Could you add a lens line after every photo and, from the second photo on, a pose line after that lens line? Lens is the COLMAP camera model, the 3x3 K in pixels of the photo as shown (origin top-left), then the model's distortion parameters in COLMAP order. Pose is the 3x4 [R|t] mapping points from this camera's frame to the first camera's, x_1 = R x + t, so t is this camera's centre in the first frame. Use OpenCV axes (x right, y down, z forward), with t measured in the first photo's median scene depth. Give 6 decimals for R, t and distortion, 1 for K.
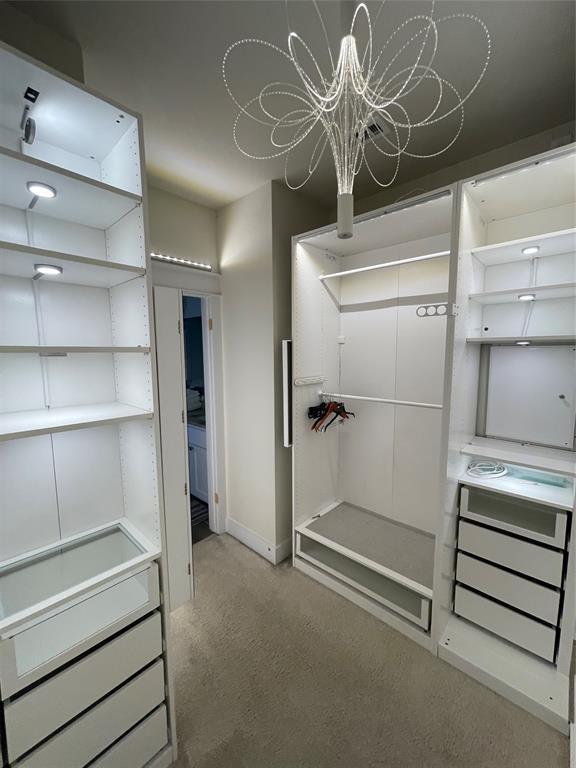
lens RADIAL K [[308.8, 0, 287.6], [0, 308.8, 382.4], [0, 0, 1]] dist [0.003869, -0.001299]
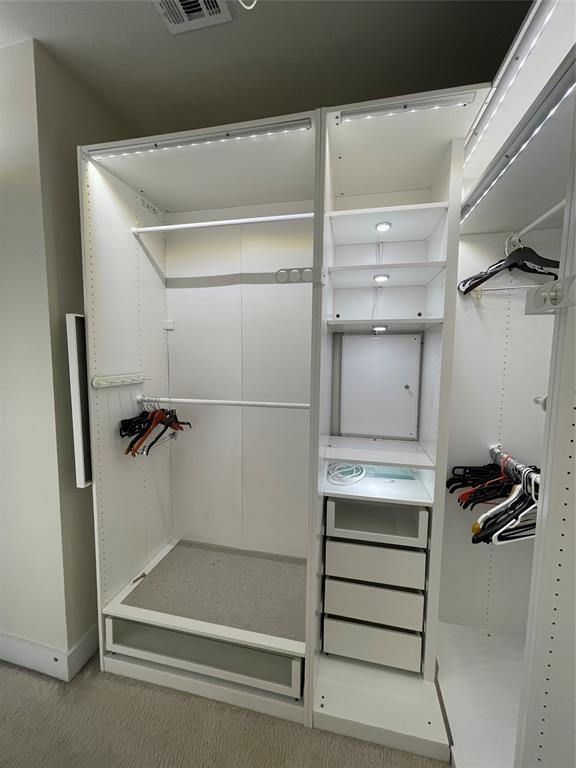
lens RADIAL K [[308.8, 0, 288.6], [0, 308.8, 382.5], [0, 0, 1]] dist [0.003869, -0.001299]
pose [[0.861122, -0.029970, 0.507514, 0.048423], [0.037265, 0.999297, -0.004219, 0.016914], [-0.507031, 0.022546, 0.861633, 0.260572]]
